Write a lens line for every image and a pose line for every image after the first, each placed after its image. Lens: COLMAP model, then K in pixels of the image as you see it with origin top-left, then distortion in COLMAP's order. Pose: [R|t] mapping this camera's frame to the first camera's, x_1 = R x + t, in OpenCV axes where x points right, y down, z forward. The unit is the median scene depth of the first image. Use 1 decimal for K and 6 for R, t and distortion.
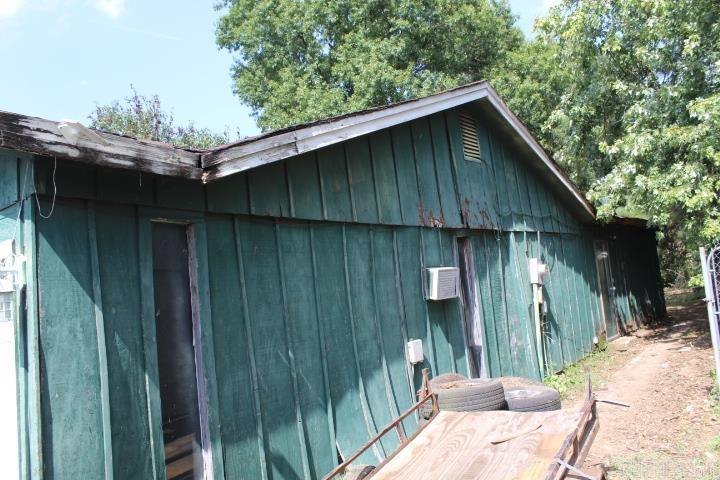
lens RADIAL K [[597.2, 0, 359.8], [0, 597.2, 231.1], [0, 0, 1]] dist [-0.150602, 0.120957]
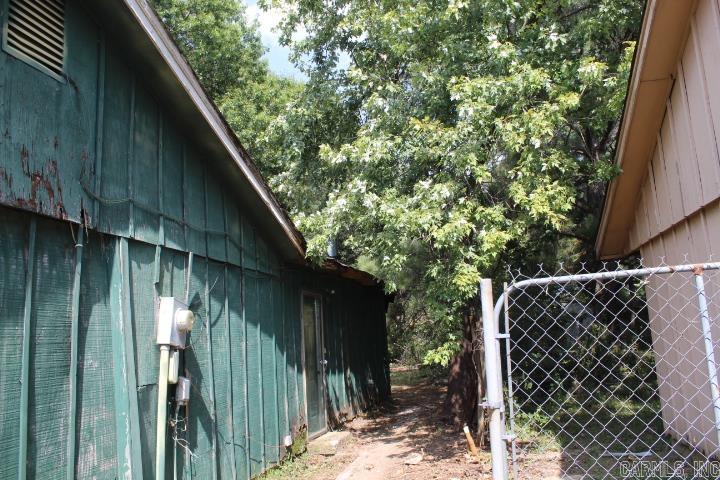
lens RADIAL K [[597.2, 0, 359.8], [0, 597.2, 231.1], [0, 0, 1]] dist [-0.150602, 0.120957]
pose [[0.906429, 0.129667, 0.401961, 0.195765], [-0.085361, 0.988309, -0.126325, 0.033579], [-0.413642, 0.080193, 0.906901, 0.374909]]
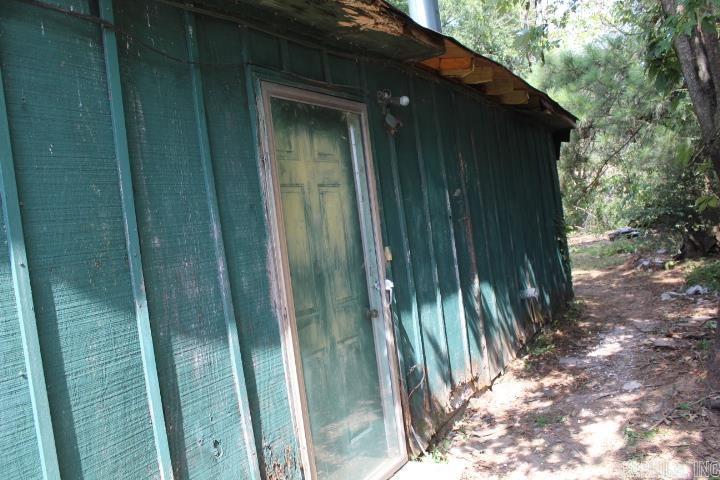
lens RADIAL K [[597.2, 0, 359.8], [0, 597.2, 231.1], [0, 0, 1]] dist [-0.150602, 0.120957]
pose [[0.989935, -0.023859, 0.139499, 0.465426], [0.009604, 0.994741, 0.101976, 0.055374], [-0.141199, -0.099610, 0.984957, 0.885209]]
